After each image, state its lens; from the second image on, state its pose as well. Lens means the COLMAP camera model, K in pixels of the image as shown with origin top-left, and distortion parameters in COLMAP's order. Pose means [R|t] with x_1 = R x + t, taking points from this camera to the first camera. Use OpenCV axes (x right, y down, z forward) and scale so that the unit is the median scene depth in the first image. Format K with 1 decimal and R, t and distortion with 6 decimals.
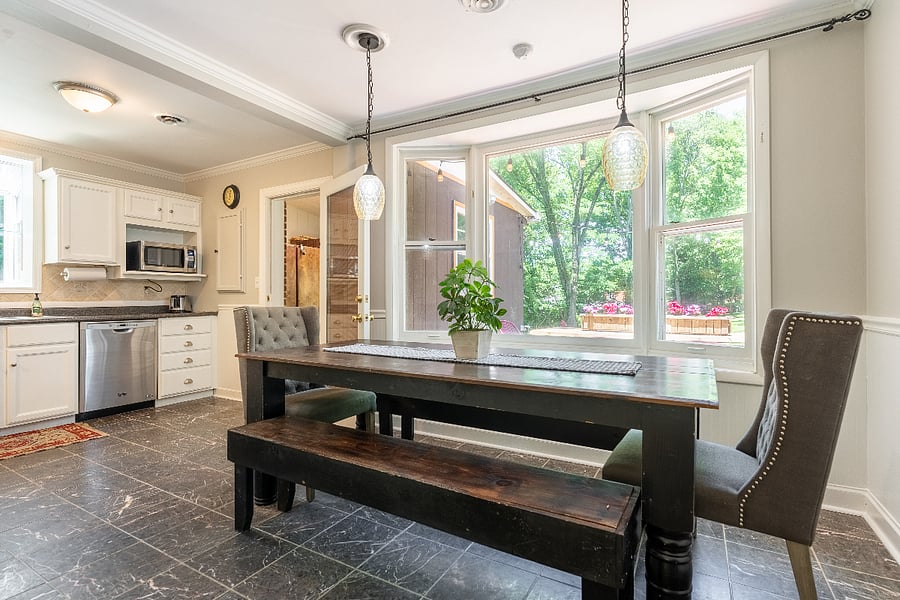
lens RADIAL K [[422.3, 0, 450.0], [0, 422.3, 300.0], [0, 0, 1]] dist [-0.000212, 0.000482]
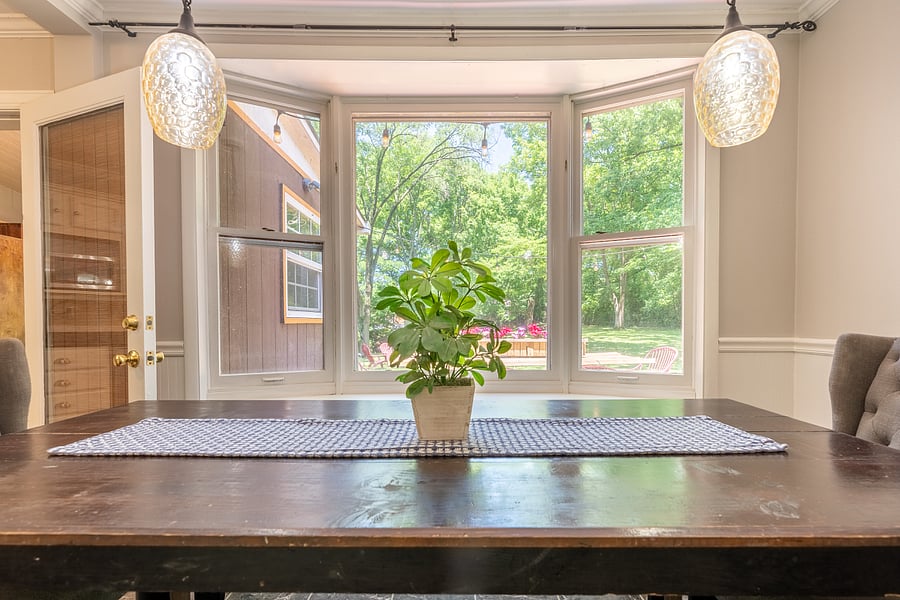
lens RADIAL K [[403.6, 0, 450.9], [0, 403.6, 329.0], [0, 0, 1]] dist [-0.000623, 0.000071]
pose [[0.868190, -0.010444, 0.496123, -0.110727], [0.002662, 0.999862, 0.016390, -0.001847], [-0.496225, -0.012909, 0.868098, 0.340875]]
